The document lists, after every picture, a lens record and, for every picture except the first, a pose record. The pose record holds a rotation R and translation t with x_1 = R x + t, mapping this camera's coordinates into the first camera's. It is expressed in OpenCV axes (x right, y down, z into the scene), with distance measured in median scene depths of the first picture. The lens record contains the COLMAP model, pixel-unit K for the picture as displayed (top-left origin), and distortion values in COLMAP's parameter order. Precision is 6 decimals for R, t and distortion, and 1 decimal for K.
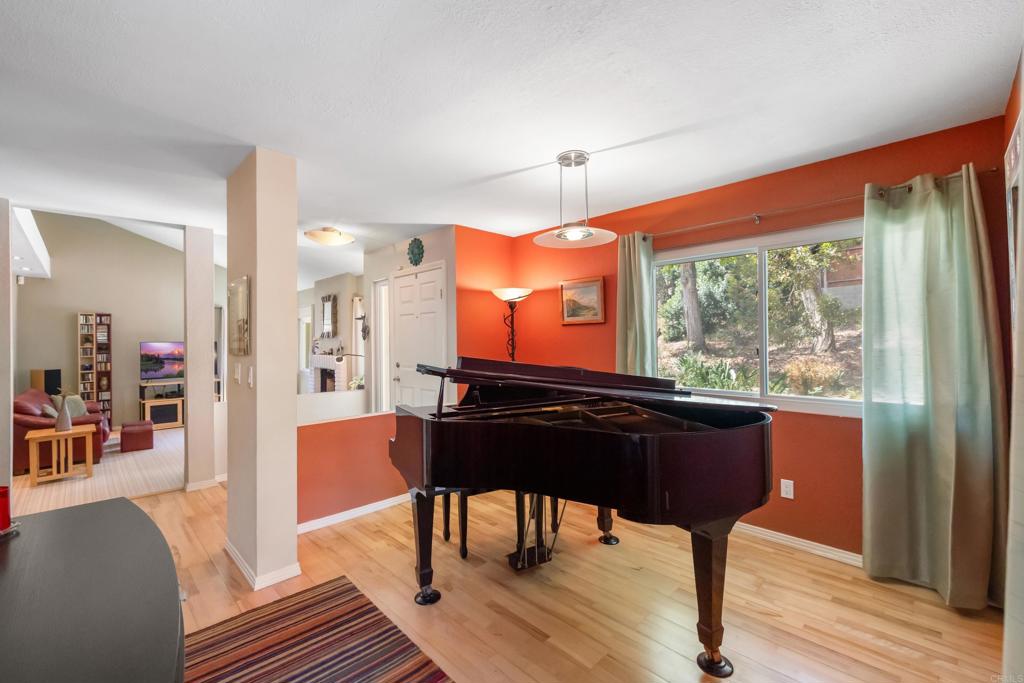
lens RADIAL K [[430.1, 0, 511.8], [0, 430.1, 338.0], [0, 0, 1]] dist [0.000817, -0.000439]
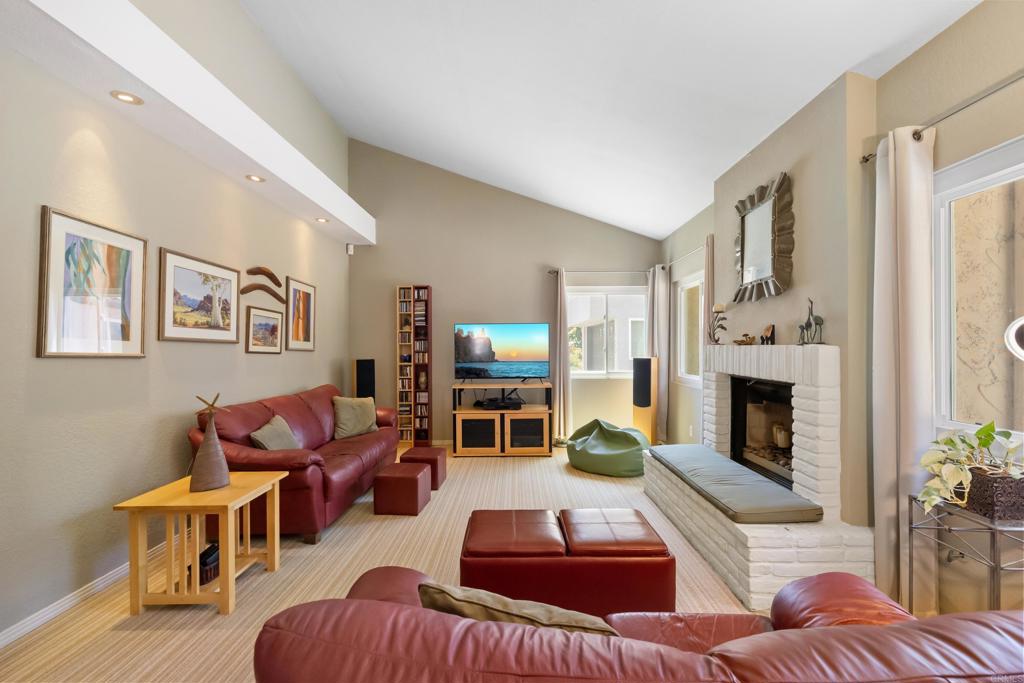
lens RADIAL K [[430.1, 0, 510.1], [0, 430.1, 350.7], [0, 0, 1]] dist [0.000817, -0.000439]
pose [[0.702570, 0.015456, -0.711447, -0.325303], [0.001666, 0.999726, 0.023365, 0.037857], [0.711613, -0.017601, 0.702351, 0.602147]]
